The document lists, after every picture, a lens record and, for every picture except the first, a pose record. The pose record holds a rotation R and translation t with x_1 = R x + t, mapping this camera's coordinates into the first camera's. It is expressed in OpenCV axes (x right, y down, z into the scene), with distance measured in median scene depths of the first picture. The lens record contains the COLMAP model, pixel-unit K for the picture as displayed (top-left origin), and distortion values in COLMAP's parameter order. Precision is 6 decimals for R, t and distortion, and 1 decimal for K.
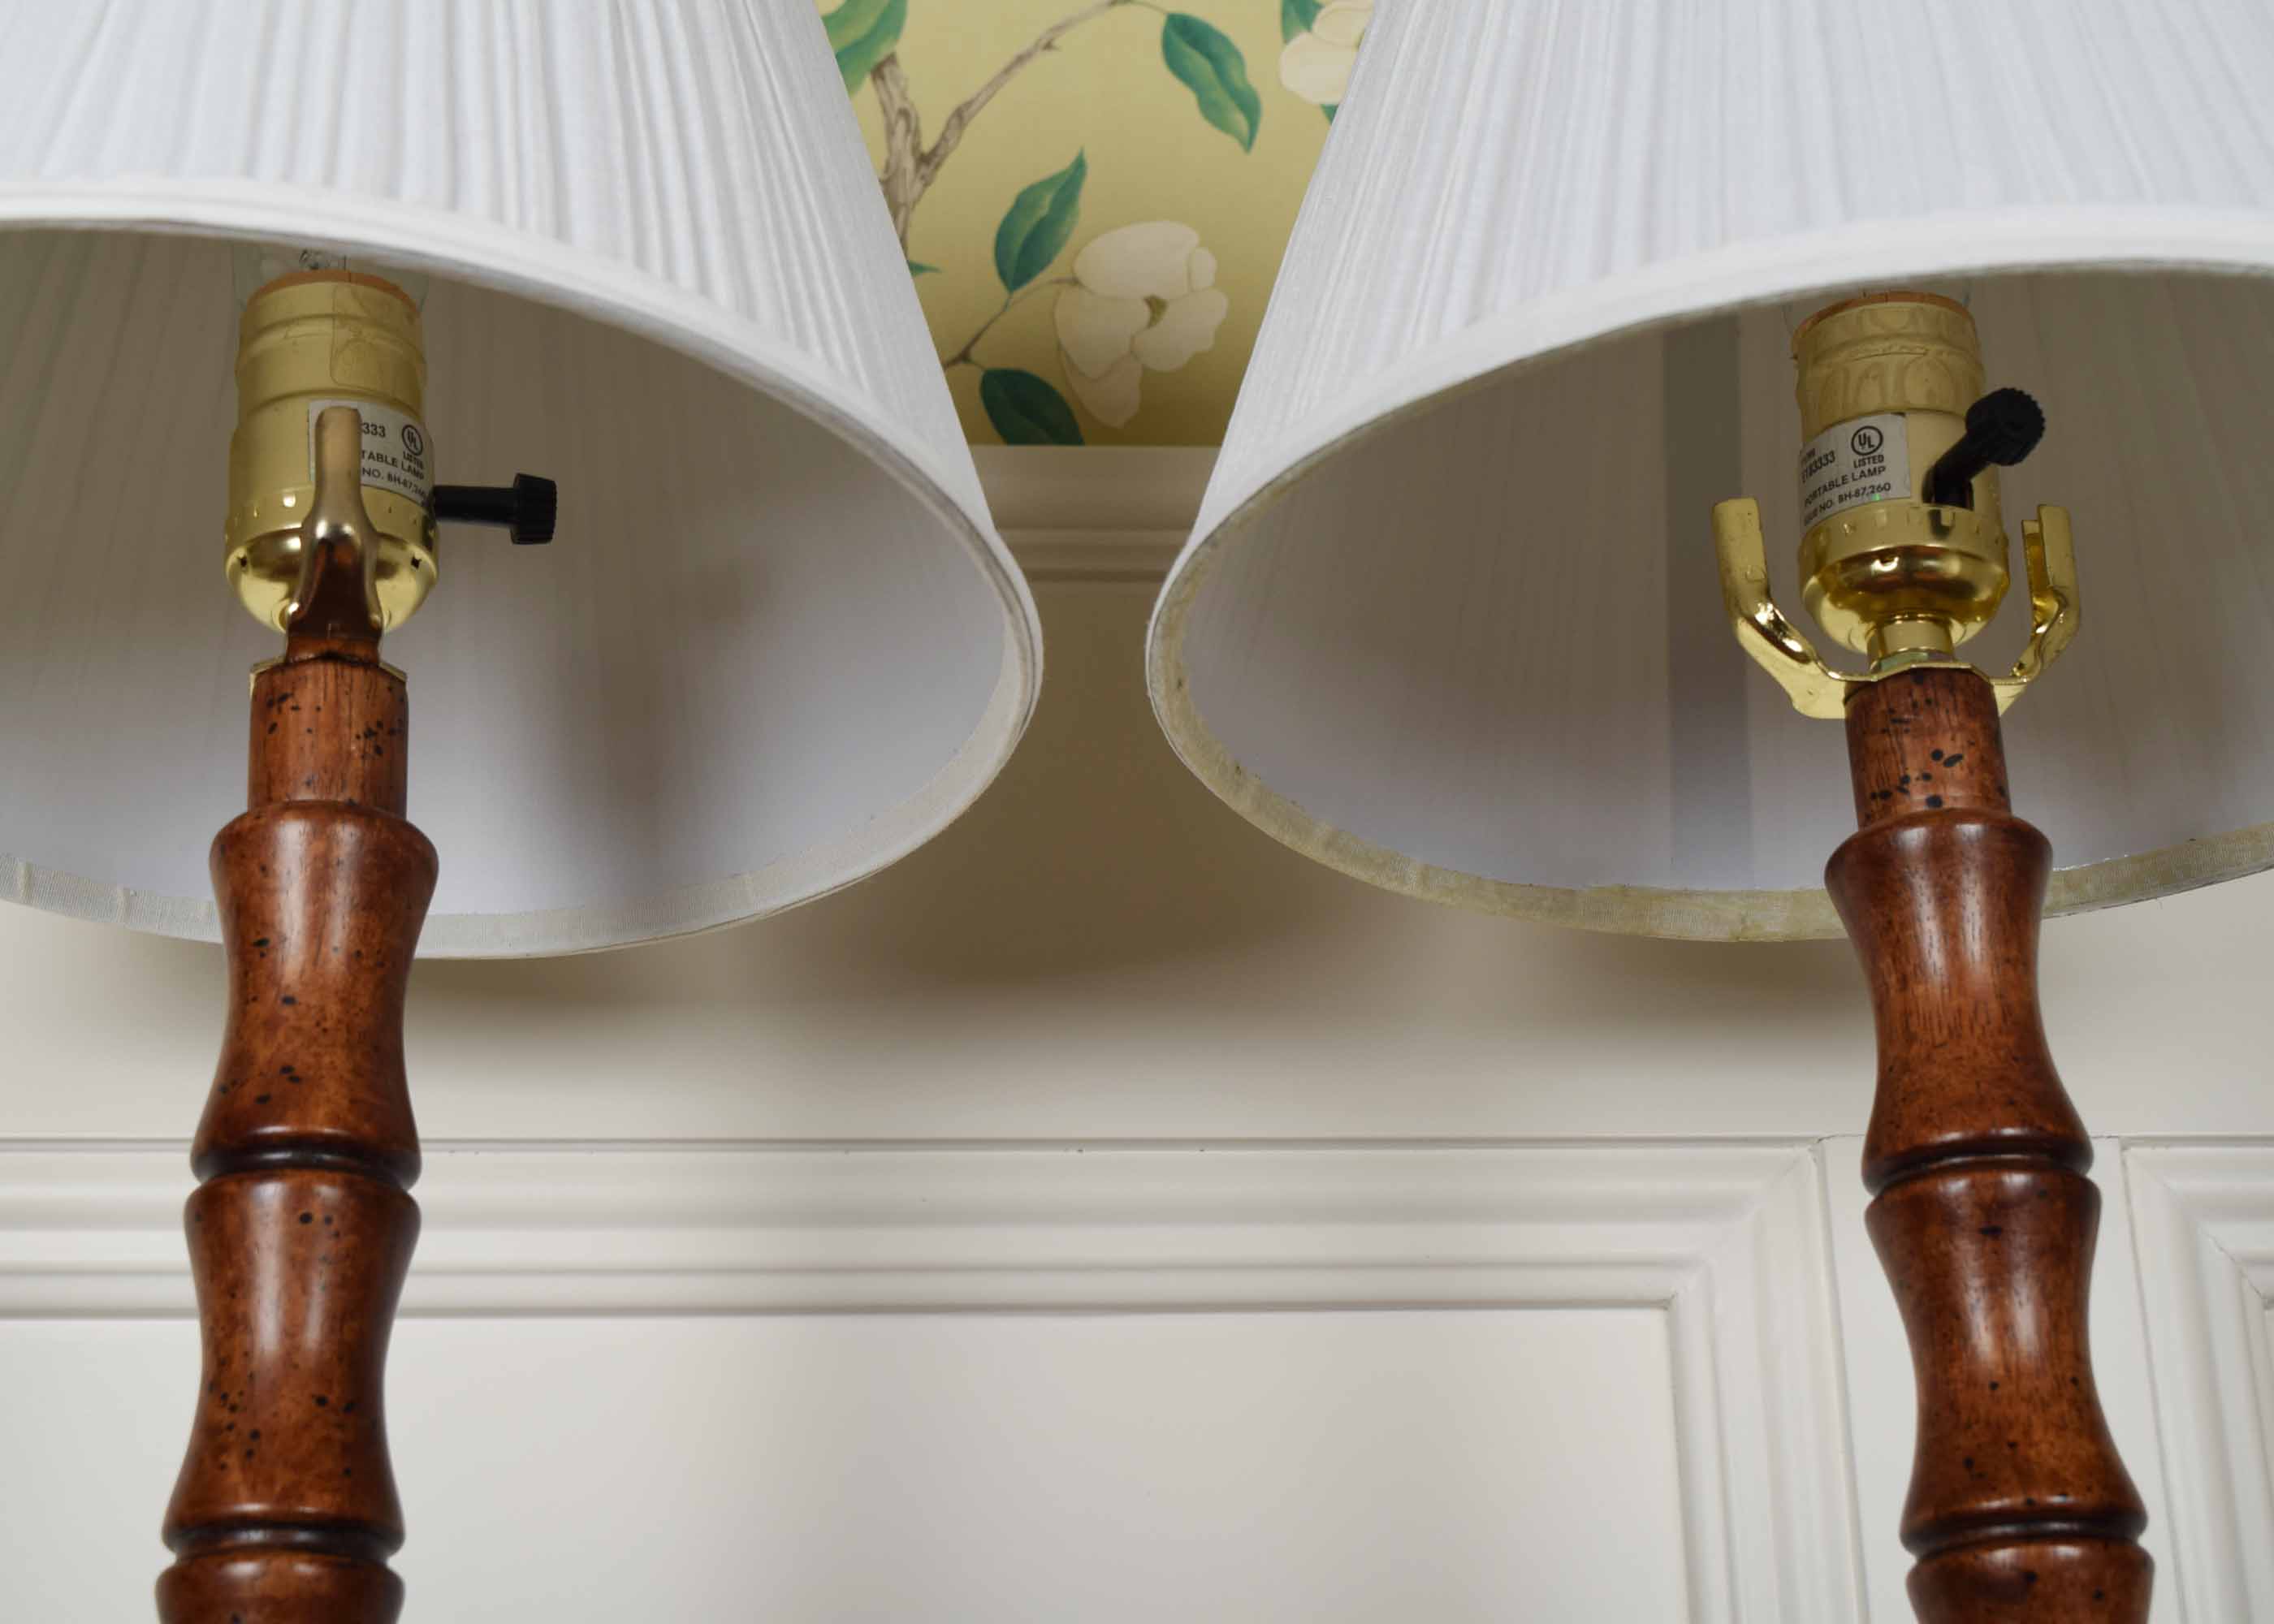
lens RADIAL K [[3878.6, 0, 1136.7], [0, 3878.6, 810.8], [0, 0, 1]] dist [0.084516, 0.000000]
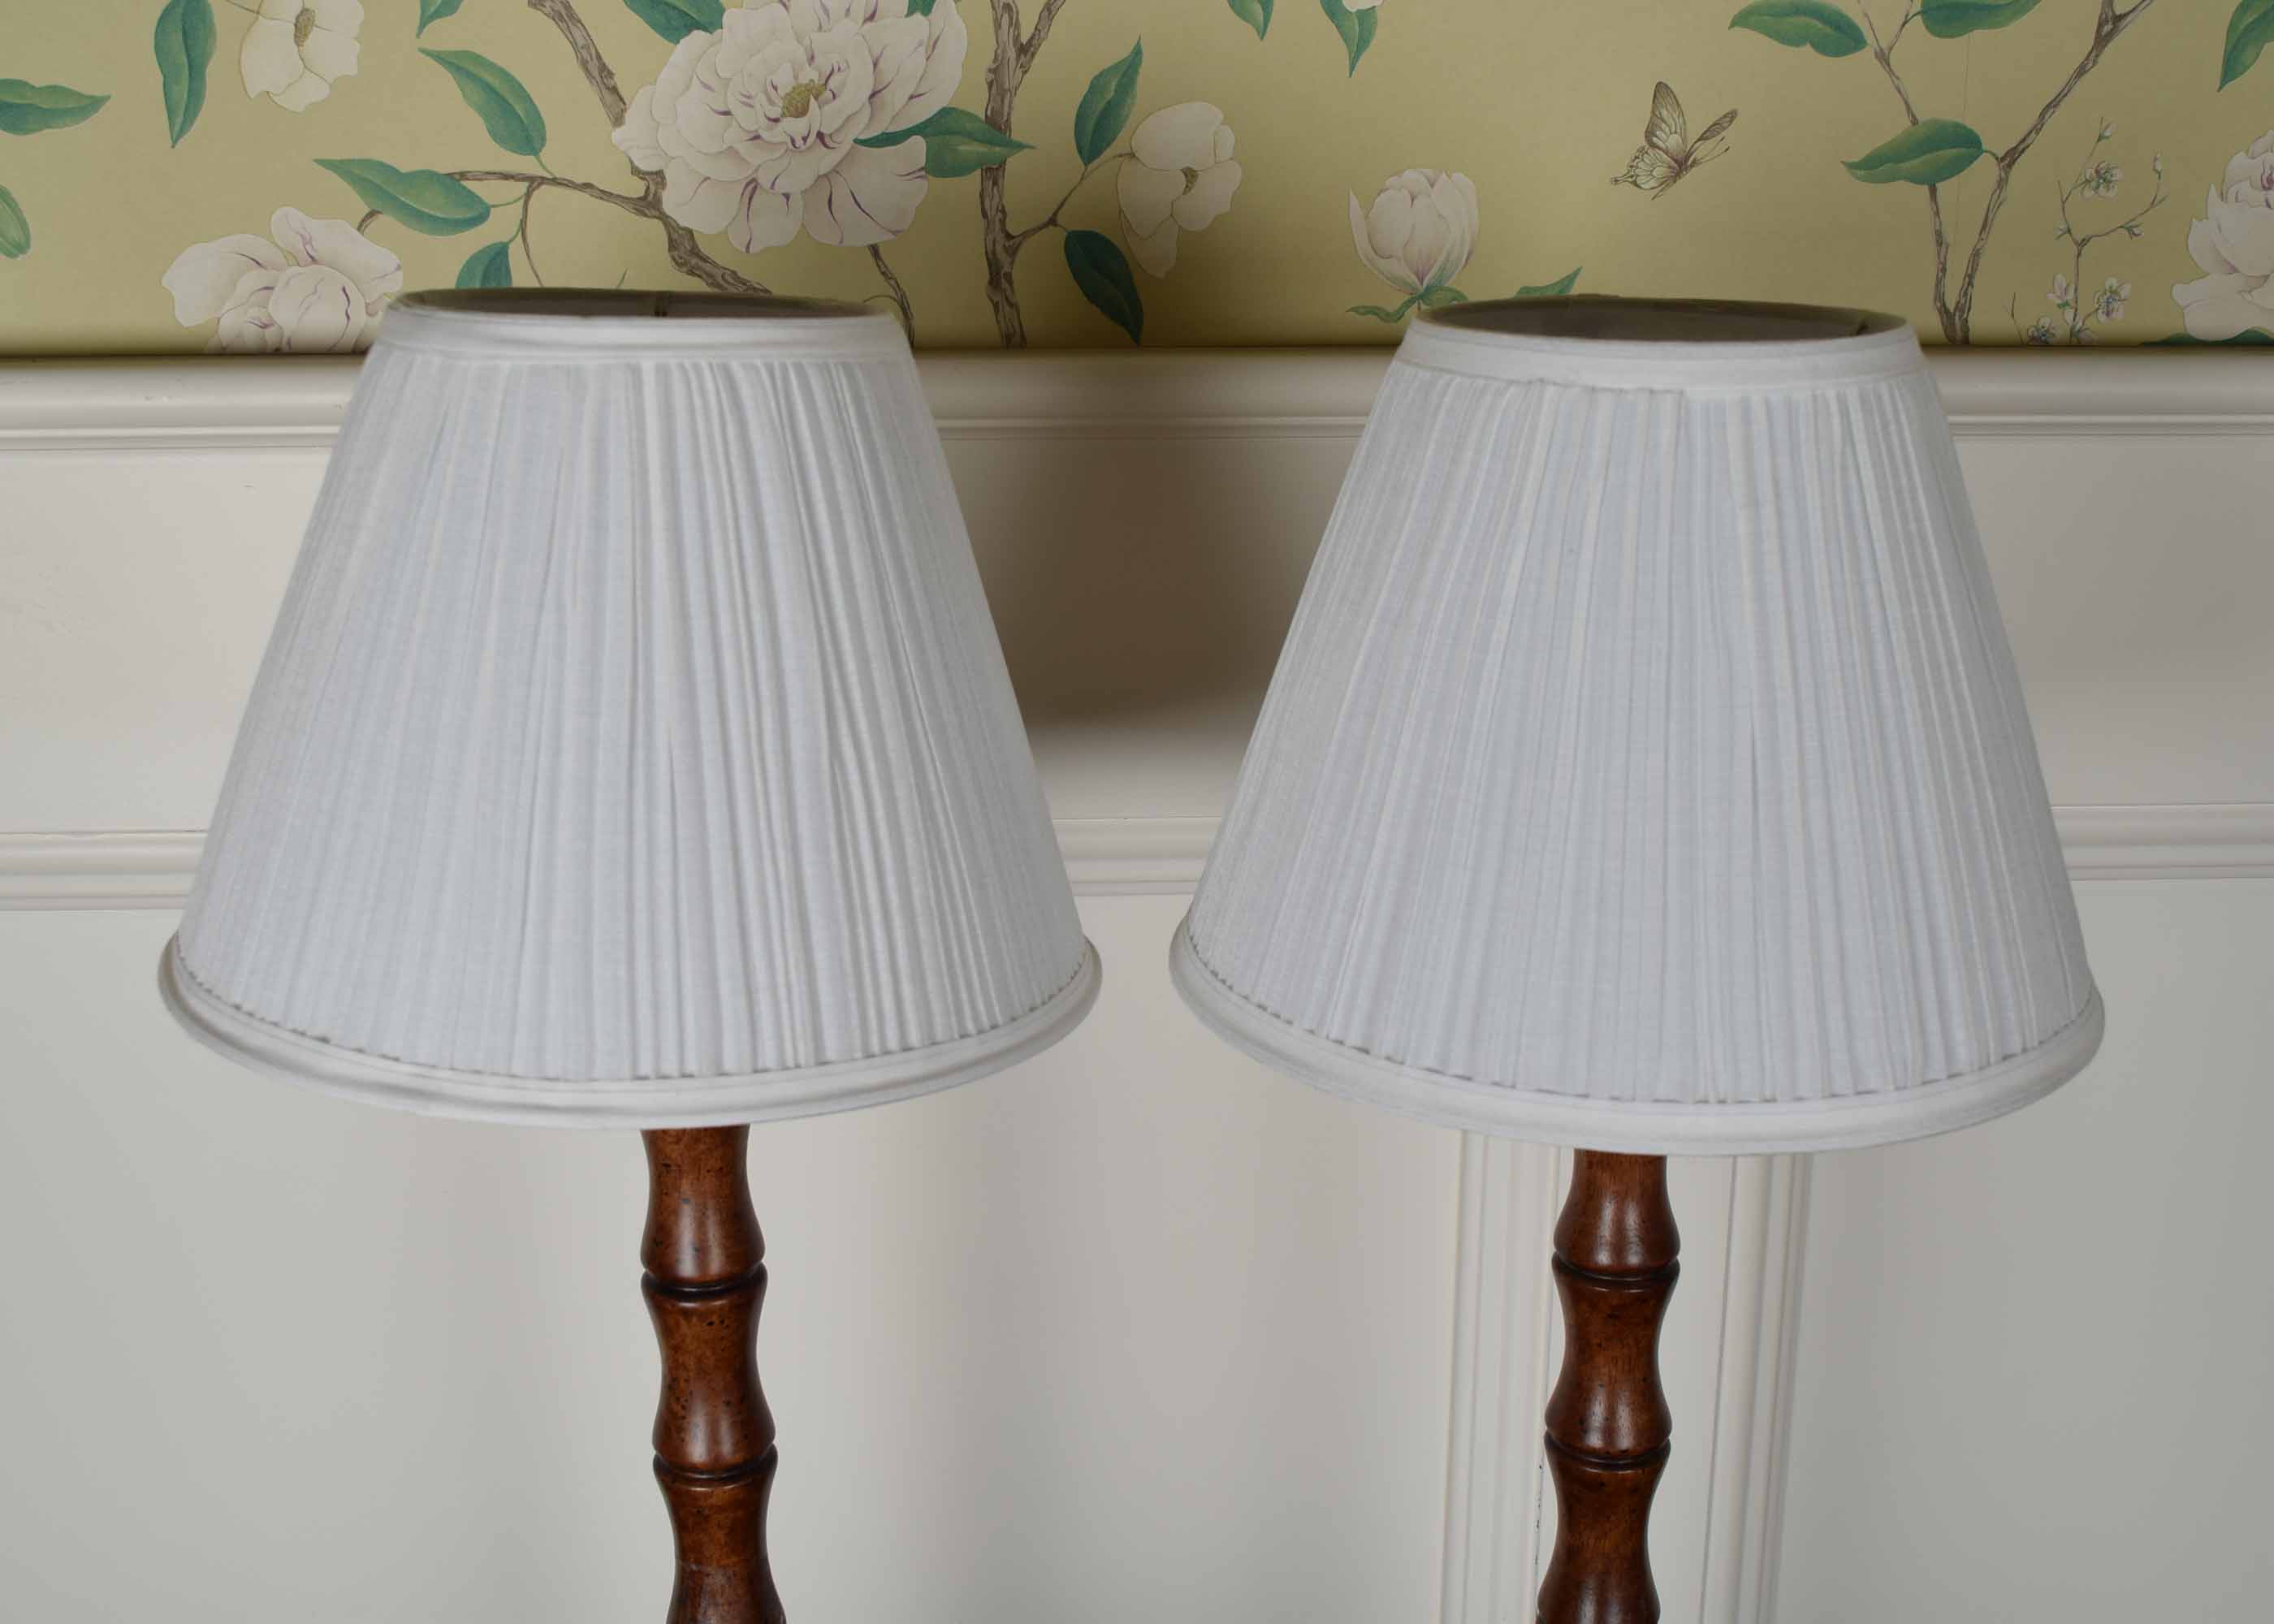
lens RADIAL K [[2720.2, 0, 1118.5], [0, 2720.2, 828.3], [0, 0, 1]] dist [-0.053118, 0.000000]
pose [[0.999678, 0.024408, -0.006925, -0.008159], [-0.014043, 0.759631, 0.650203, -0.577991], [0.021130, -0.649896, 0.759729, 0.106904]]
